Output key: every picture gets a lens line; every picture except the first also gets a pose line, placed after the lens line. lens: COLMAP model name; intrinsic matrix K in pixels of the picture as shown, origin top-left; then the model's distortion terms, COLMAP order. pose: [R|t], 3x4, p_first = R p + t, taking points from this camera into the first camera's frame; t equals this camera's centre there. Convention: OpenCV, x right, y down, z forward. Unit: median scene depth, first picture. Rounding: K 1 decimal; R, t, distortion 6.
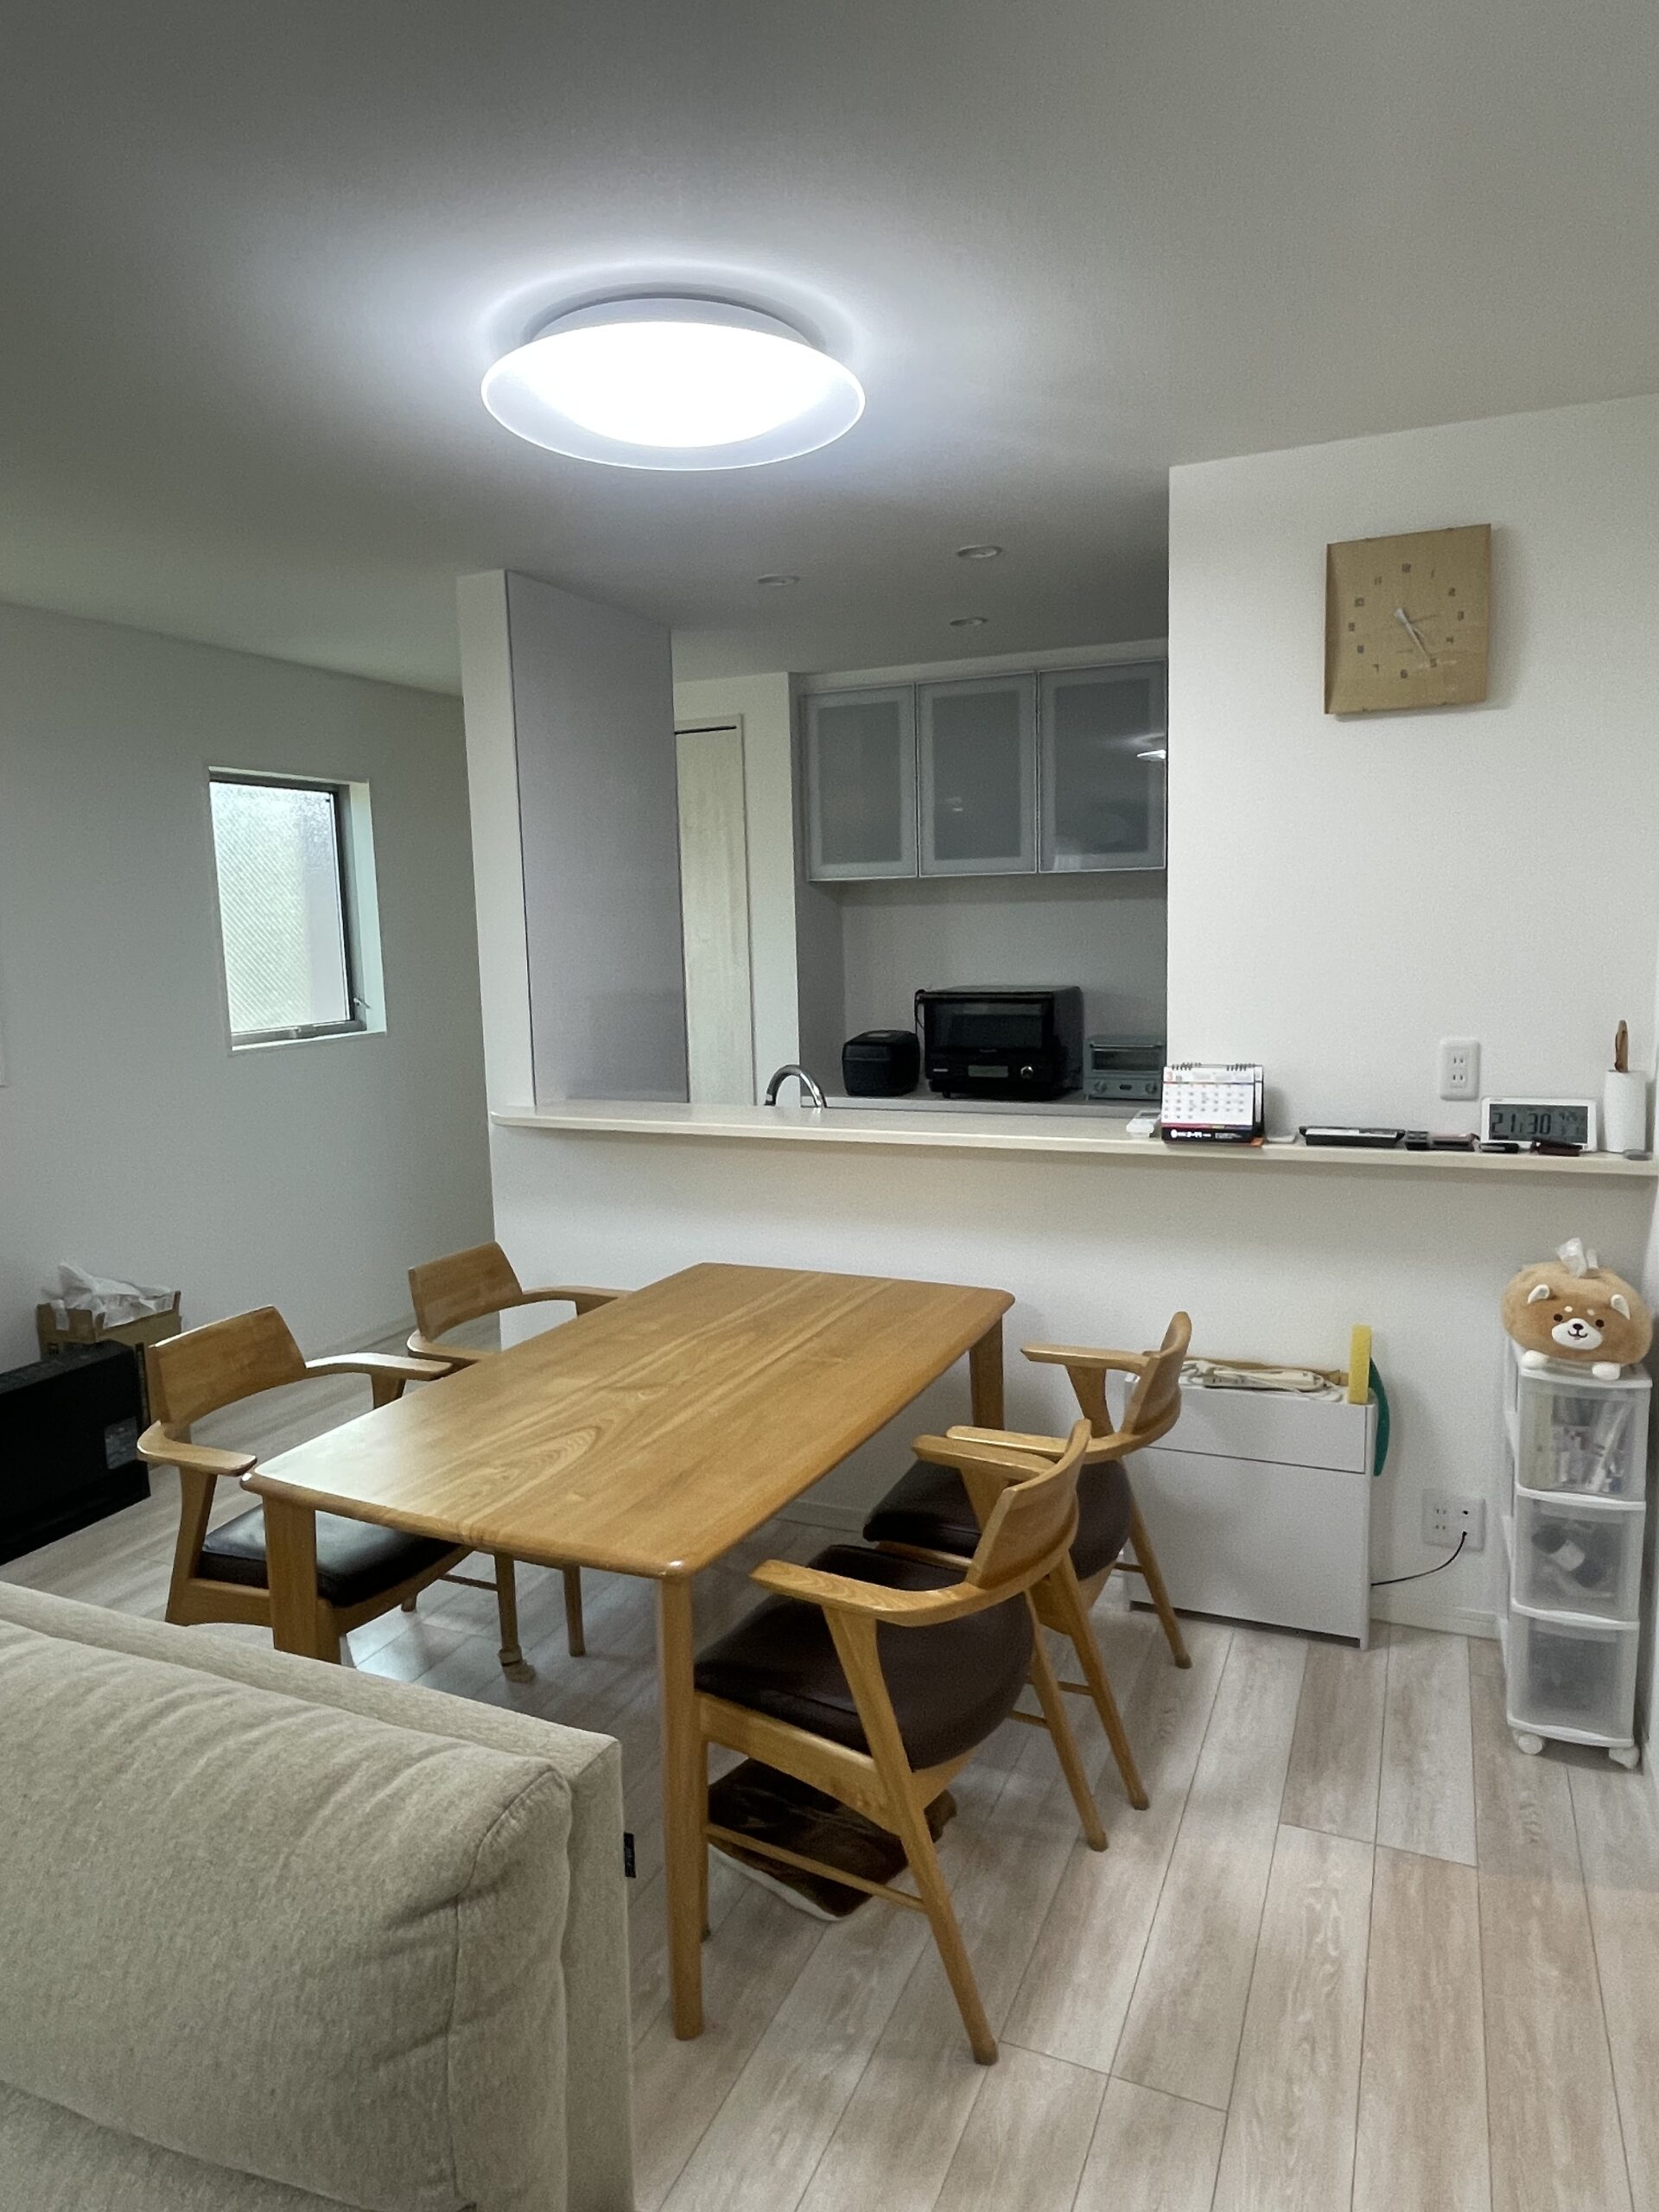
lens RADIAL K [[1352.0, 0, 829.5], [0, 1352.0, 1106.0], [0, 0, 1]] dist [0.002217, -0.000087]
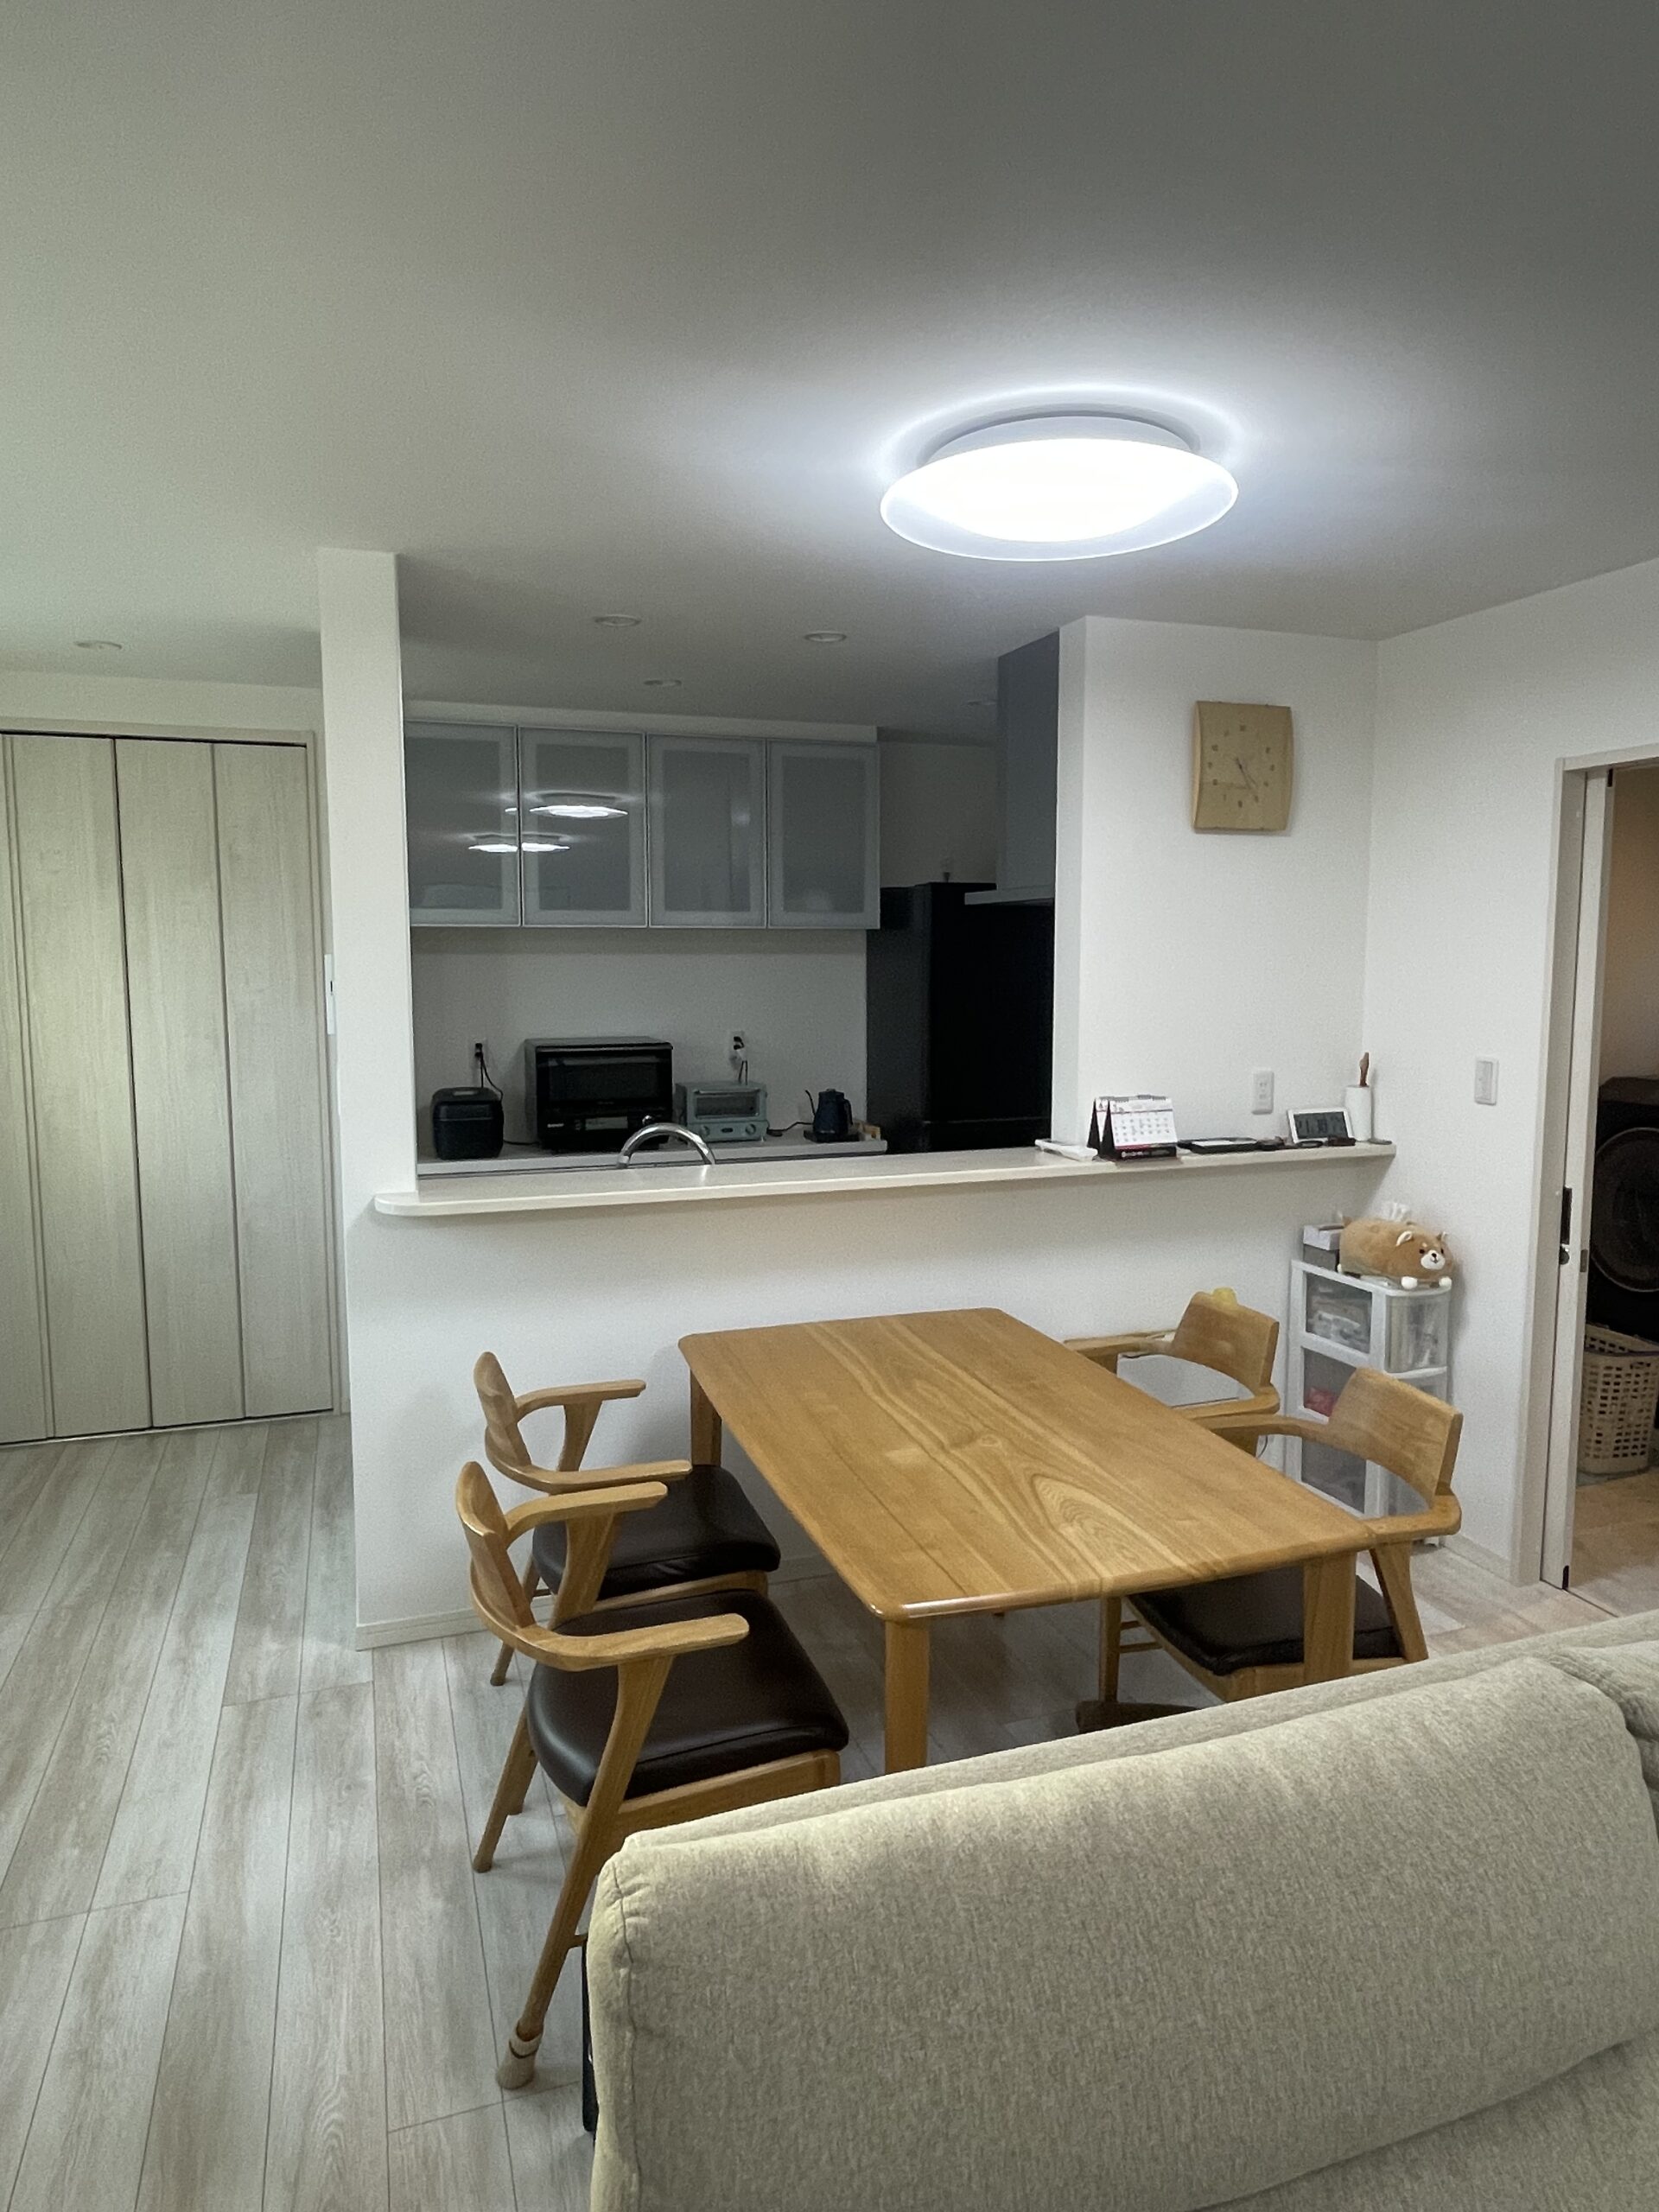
lens RADIAL K [[1362.4, 0, 829.5], [0, 1362.4, 1106.0], [0, 0, 1]] dist [0.001142, 0.000115]
pose [[0.729418, -0.051199, 0.682150, -0.807276], [0.075019, 0.997168, -0.005375, -0.037859], [-0.679942, 0.055094, 0.731193, 0.283221]]
